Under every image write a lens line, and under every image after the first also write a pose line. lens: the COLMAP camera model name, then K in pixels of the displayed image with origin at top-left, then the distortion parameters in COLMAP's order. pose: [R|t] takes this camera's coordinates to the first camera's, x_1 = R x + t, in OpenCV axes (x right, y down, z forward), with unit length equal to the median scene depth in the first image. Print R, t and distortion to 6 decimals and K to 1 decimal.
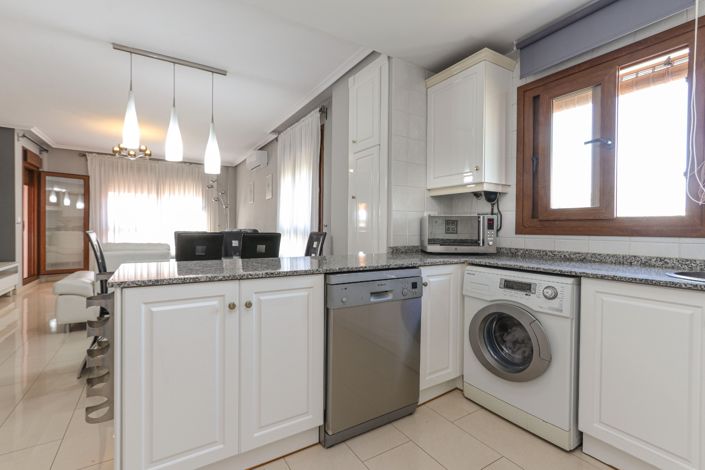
lens RADIAL K [[324.0, 0, 347.0], [0, 324.0, 232.1], [0, 0, 1]] dist [0.003585, 0.003394]
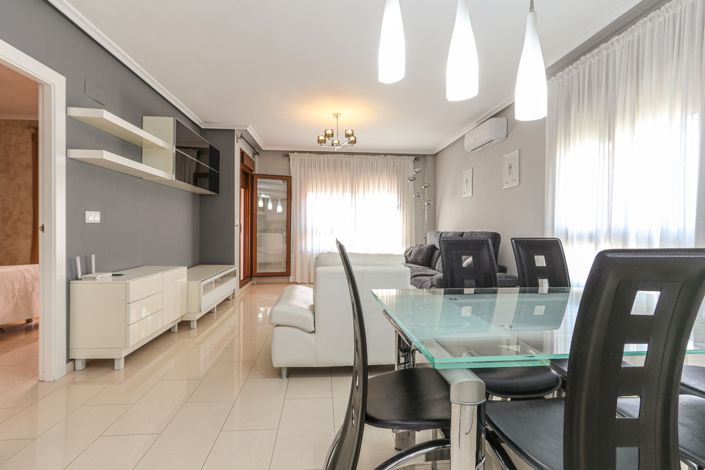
lens RADIAL K [[324.0, 0, 350.7], [0, 324.0, 232.4], [0, 0, 1]] dist [0.003585, 0.003394]
pose [[0.897385, 0.002783, -0.441240, -0.265727], [-0.004617, 0.999985, -0.003083, -0.005727], [0.441225, 0.004804, 0.897384, 0.273009]]
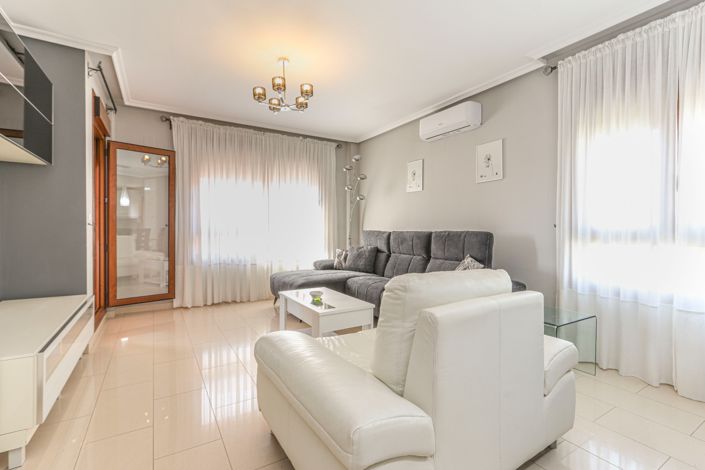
lens RADIAL K [[324.0, 0, 349.7], [0, 324.0, 233.5], [0, 0, 1]] dist [0.003585, 0.003394]
pose [[0.999982, -0.006048, 0.000351, -0.559872], [0.006047, 0.999979, 0.002376, -0.009407], [-0.000366, -0.002374, 0.999997, 0.440608]]
